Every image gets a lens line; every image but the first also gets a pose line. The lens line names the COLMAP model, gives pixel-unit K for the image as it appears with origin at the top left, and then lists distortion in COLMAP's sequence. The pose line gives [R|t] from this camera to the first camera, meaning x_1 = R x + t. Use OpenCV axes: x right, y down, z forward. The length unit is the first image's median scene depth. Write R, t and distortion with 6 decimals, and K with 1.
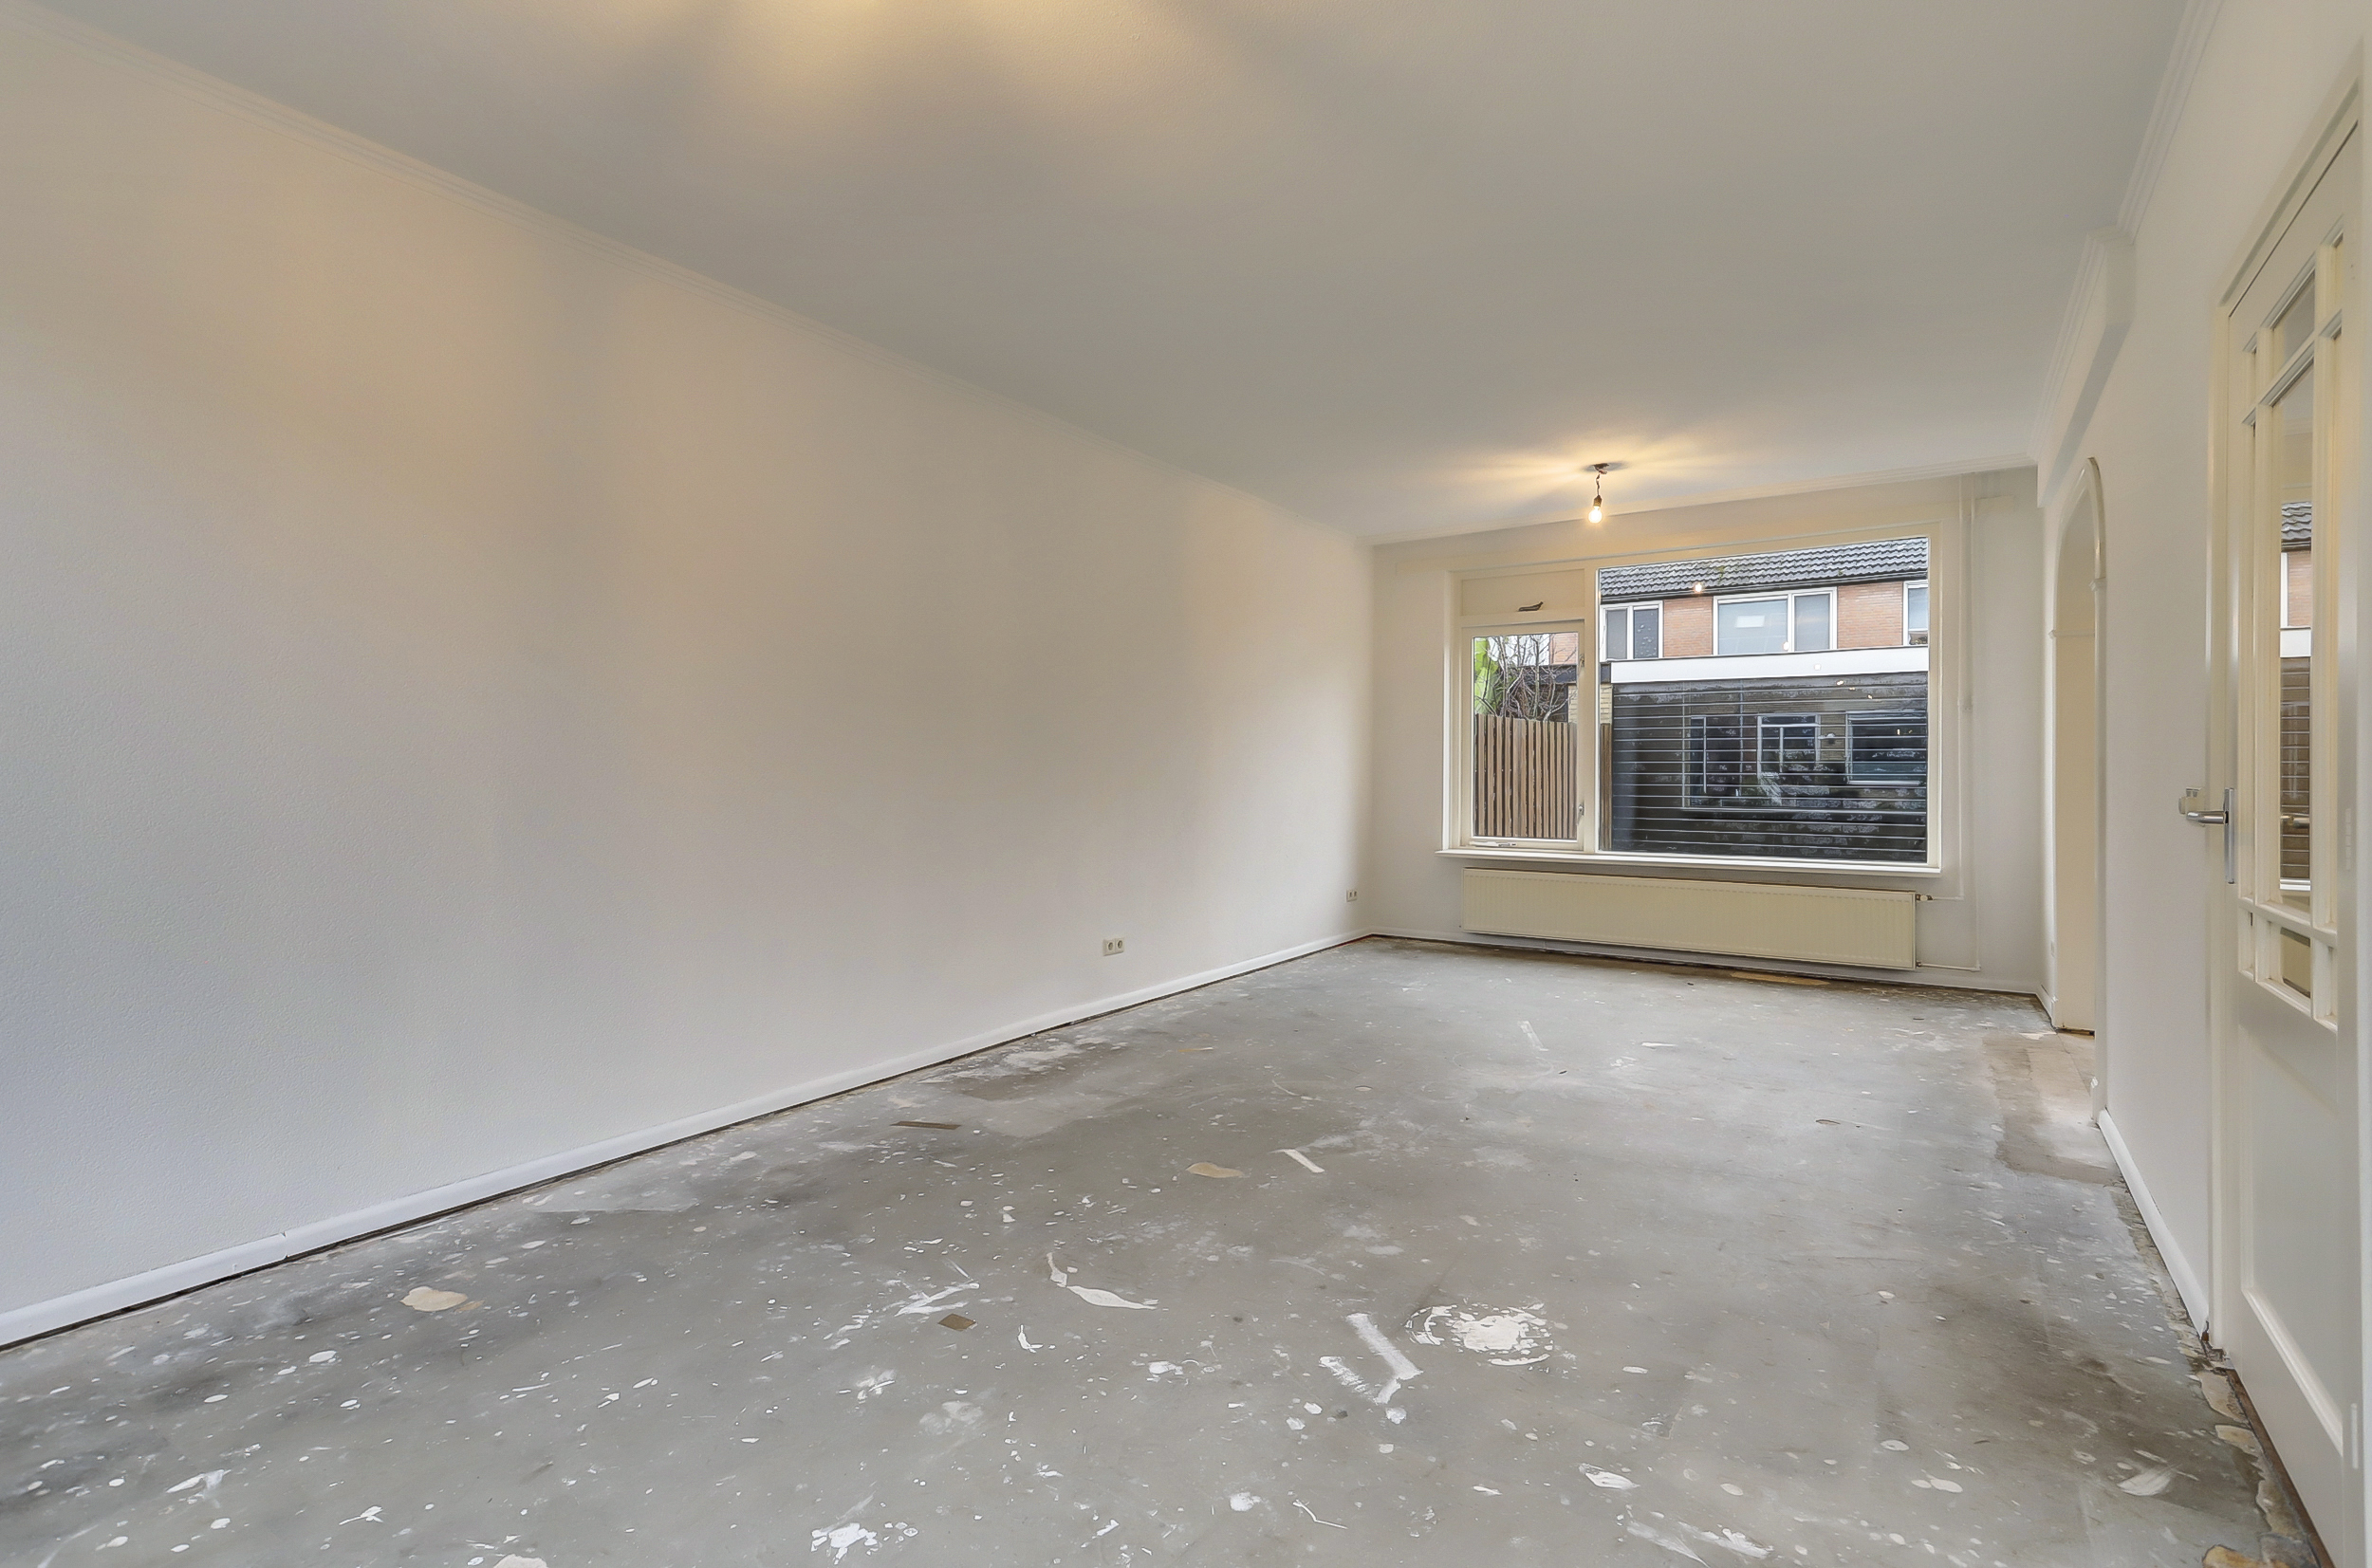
lens RADIAL K [[1131.0, 0, 1176.7], [0, 1131.0, 766.6], [0, 0, 1]] dist [0.011455, 0.005055]
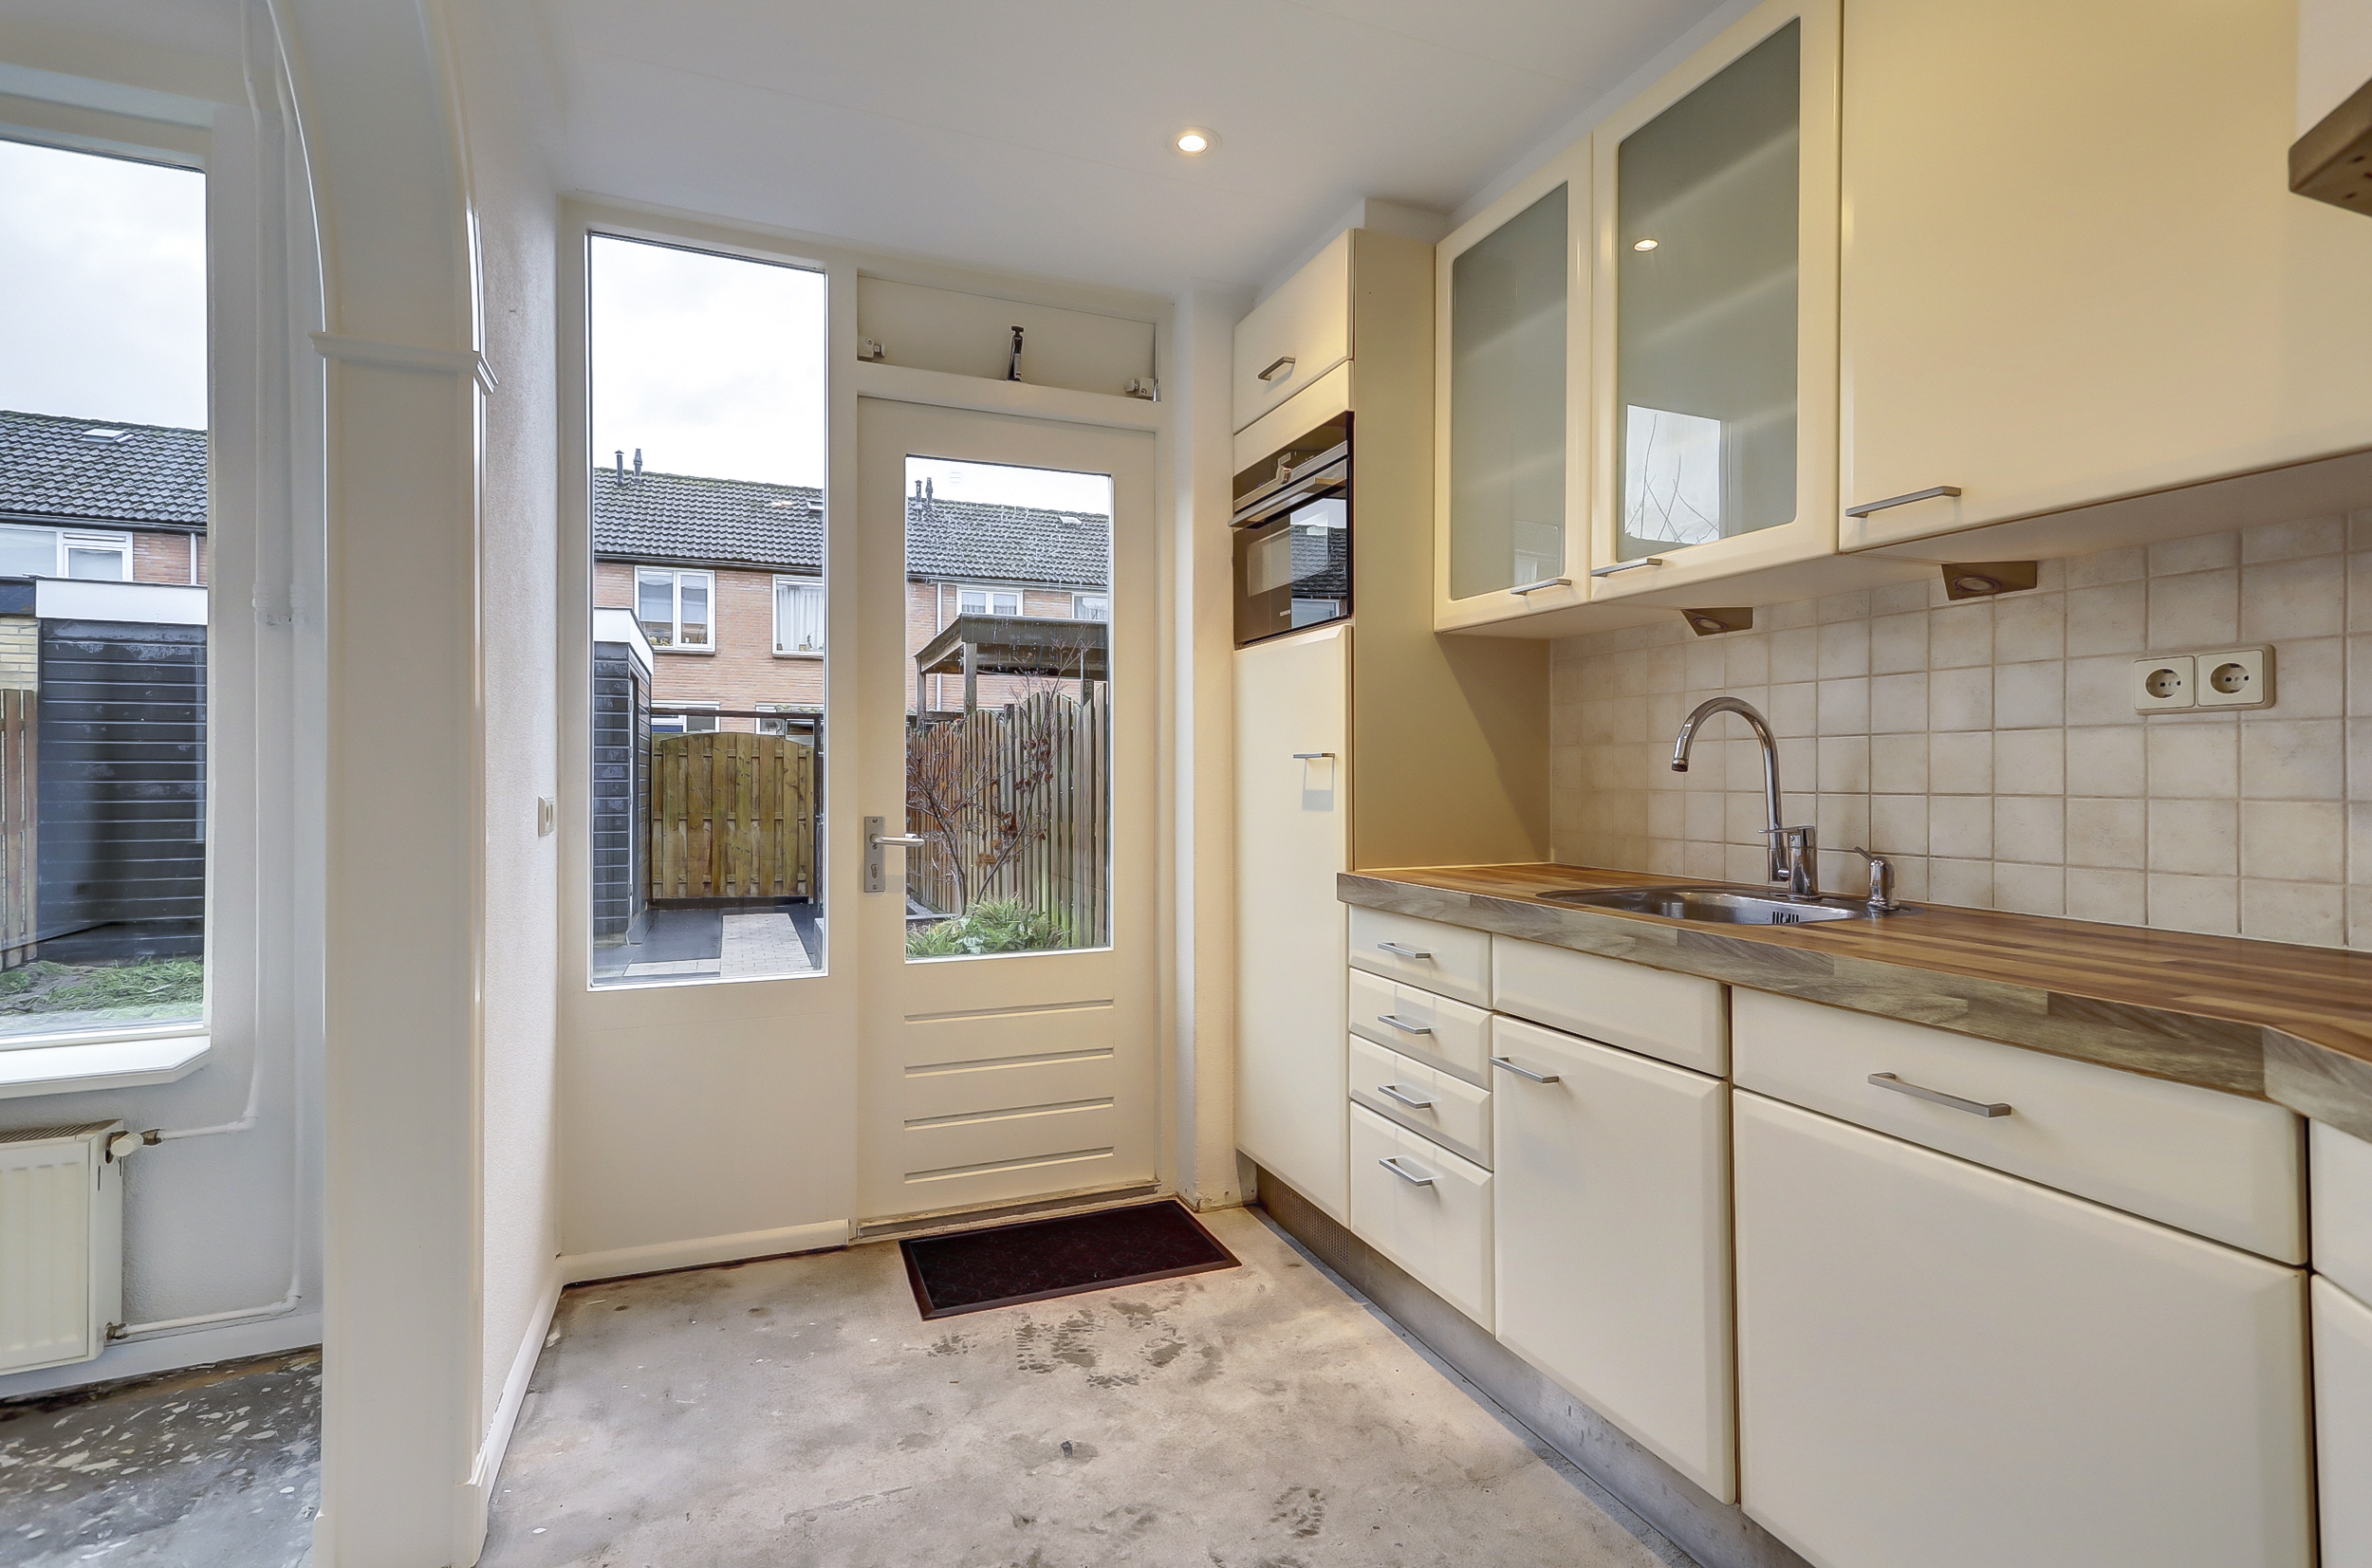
lens RADIAL K [[1131.0, 0, 1196.4], [0, 1131.0, 770.4], [0, 0, 1]] dist [0.011455, 0.005055]
pose [[0.551372, 0.000537, 0.834259, 0.925852], [-0.000644, 1.000000, -0.000218, 0.000313], [-0.834259, -0.000417, 0.551372, 0.908885]]
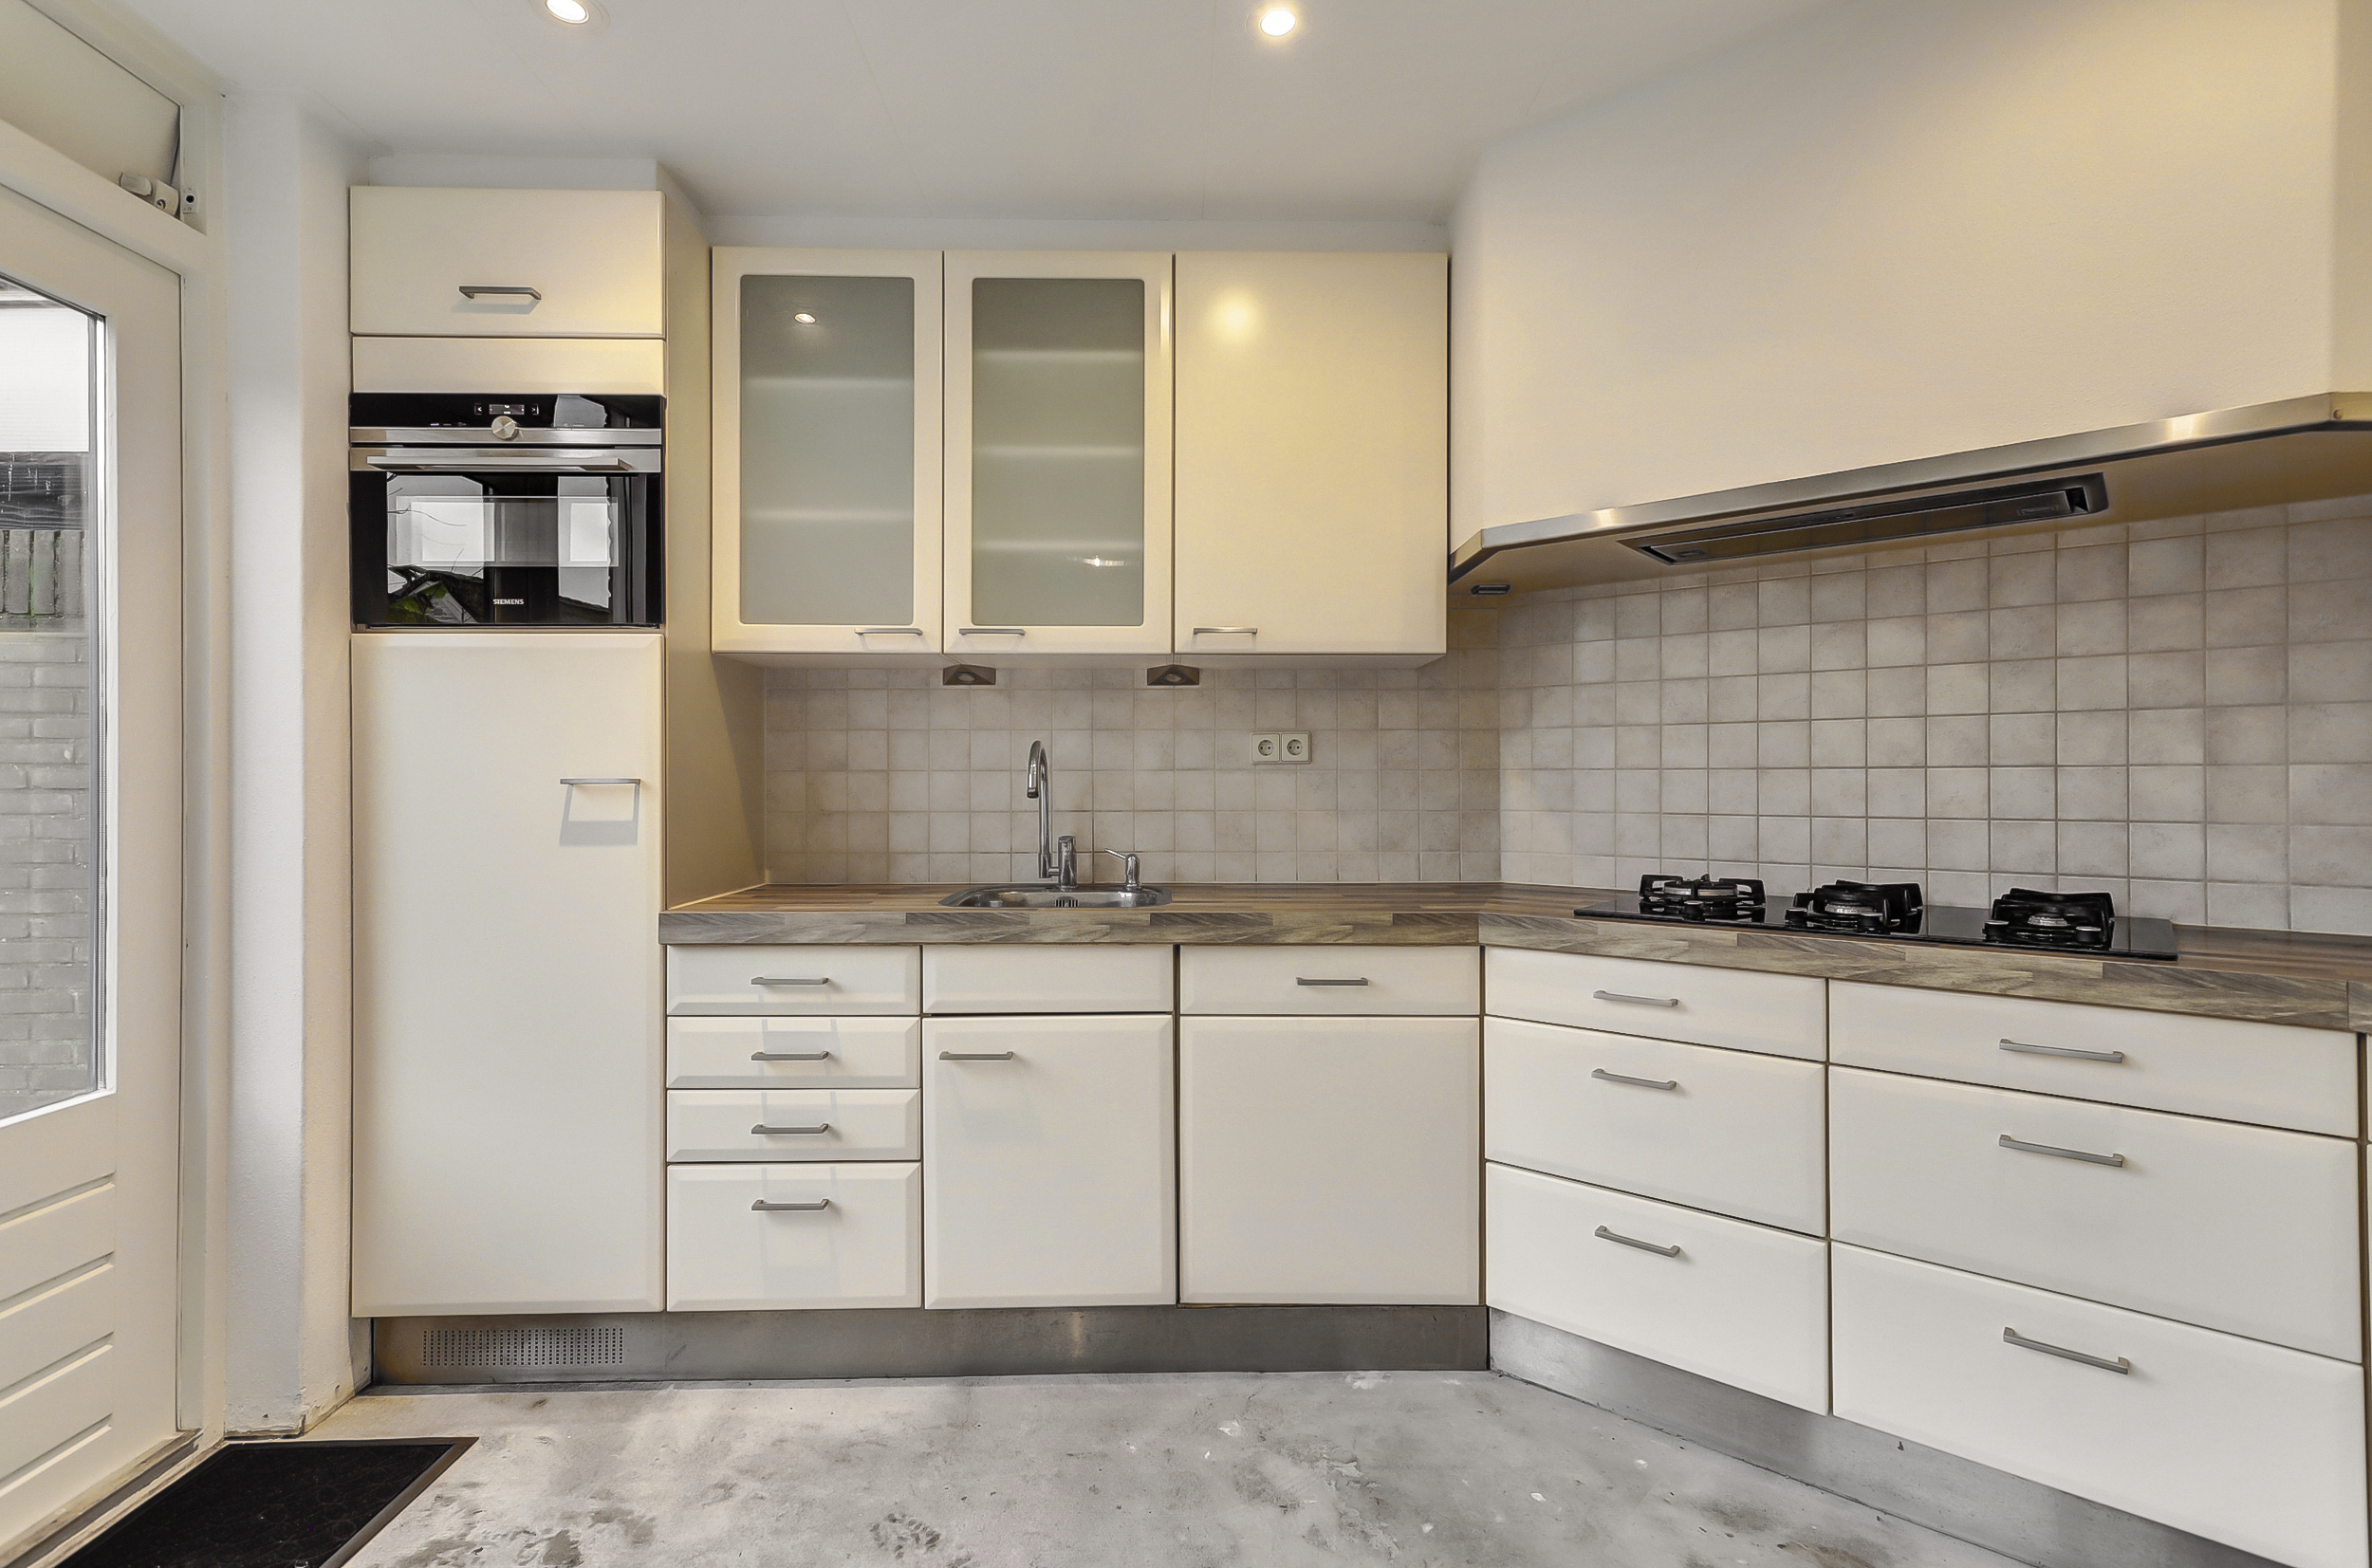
lens RADIAL K [[1131.0, 0, 1177.3], [0, 1131.0, 780.0], [0, 0, 1]] dist [0.011455, 0.005055]
pose [[-0.570834, -0.000229, 0.821065, 0.881730], [-0.001933, 0.999998, -0.001065, -0.010222], [-0.821063, -0.002195, -0.570834, 1.355869]]
